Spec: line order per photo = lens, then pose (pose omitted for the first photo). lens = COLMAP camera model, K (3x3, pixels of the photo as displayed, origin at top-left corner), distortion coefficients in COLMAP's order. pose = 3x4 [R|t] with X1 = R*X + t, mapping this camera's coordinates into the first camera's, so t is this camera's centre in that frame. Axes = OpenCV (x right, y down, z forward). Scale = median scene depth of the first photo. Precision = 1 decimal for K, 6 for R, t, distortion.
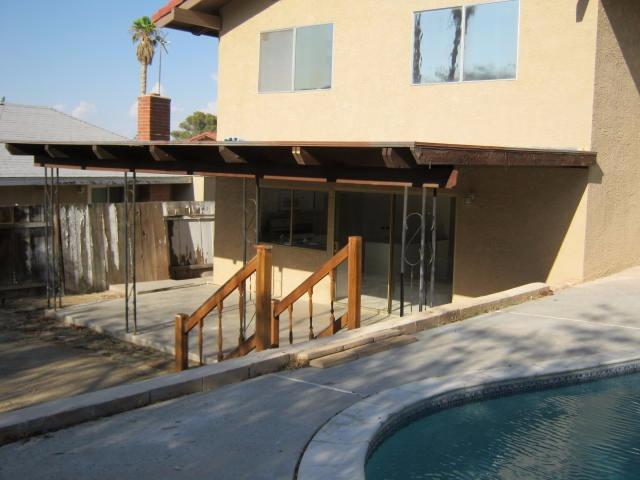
lens RADIAL K [[711.4, 0, 320.0], [0, 711.4, 240.0], [0, 0, 1]] dist [-0.095330, 0.011455]
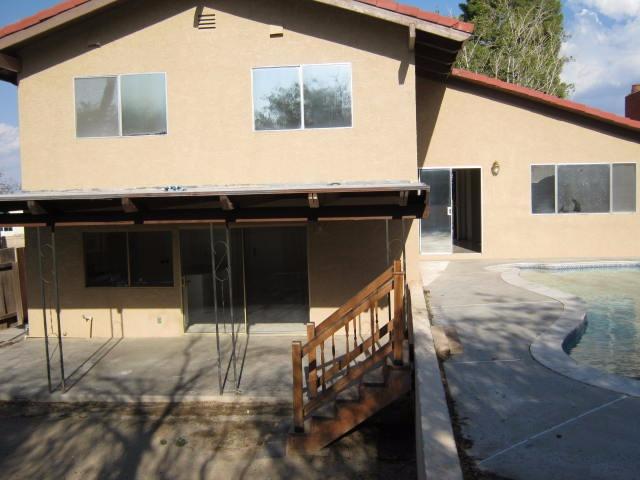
lens RADIAL K [[711.4, 0, 320.0], [0, 711.4, 240.0], [0, 0, 1]] dist [-0.095330, 0.011455]
pose [[0.827950, -0.089111, 0.553677, -0.555917], [0.109234, 0.994010, -0.003364, -0.037477], [-0.550061, 0.063266, 0.832724, -0.005967]]
